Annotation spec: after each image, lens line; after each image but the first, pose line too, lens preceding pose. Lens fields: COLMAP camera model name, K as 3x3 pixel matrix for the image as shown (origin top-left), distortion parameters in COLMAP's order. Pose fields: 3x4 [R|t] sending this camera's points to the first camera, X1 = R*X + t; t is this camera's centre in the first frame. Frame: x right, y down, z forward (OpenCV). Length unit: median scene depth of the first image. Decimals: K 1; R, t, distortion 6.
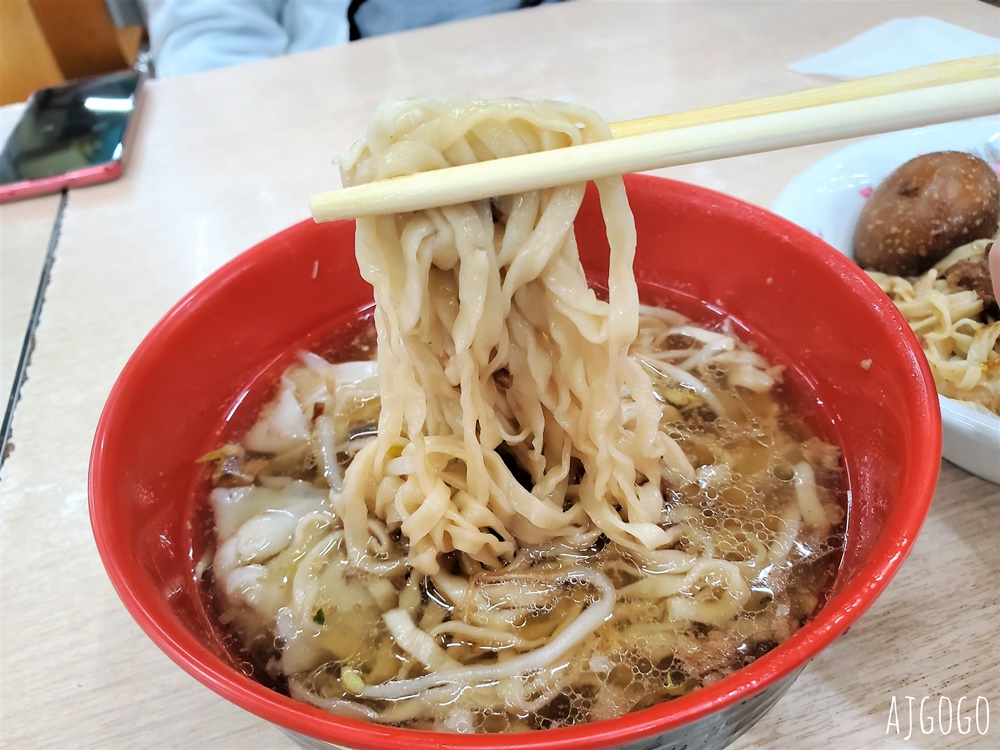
lens RADIAL K [[832.4, 0, 502.1], [0, 832.4, 371.4], [0, 0, 1]] dist [0.000485, 0.012801]
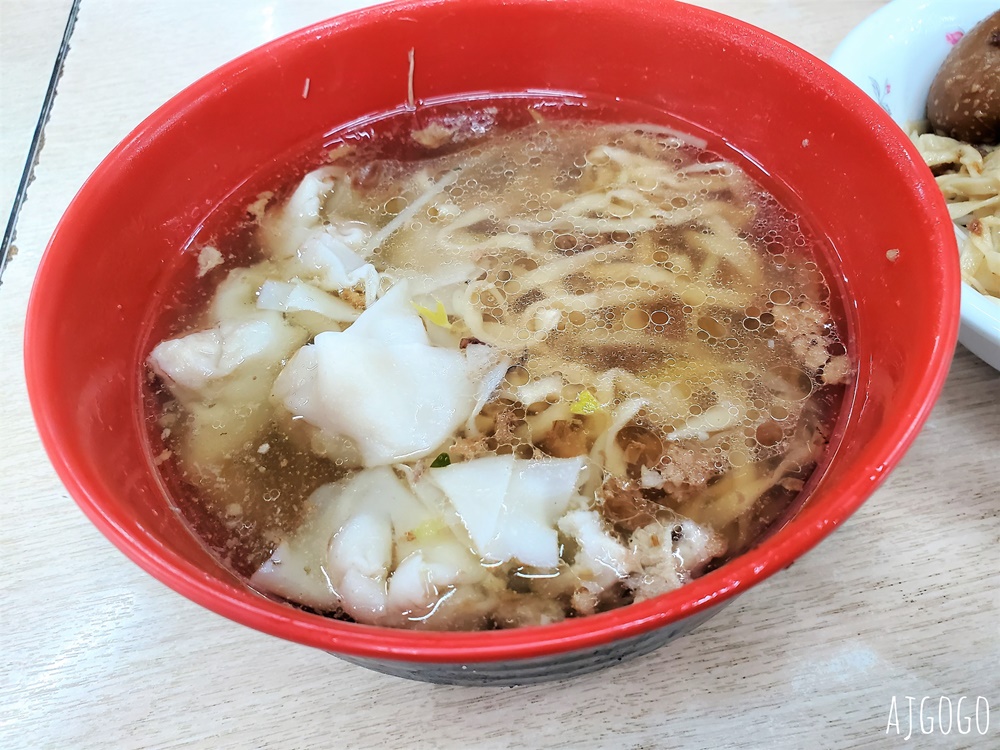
lens RADIAL K [[832.4, 0, 500.8], [0, 832.4, 375.8], [0, 0, 1]] dist [0.000485, 0.012801]
pose [[0.994100, 0.094216, -0.053746, 0.069422], [-0.080572, 0.973148, 0.215619, -0.032727], [0.072617, -0.210016, 0.974997, 0.072234]]
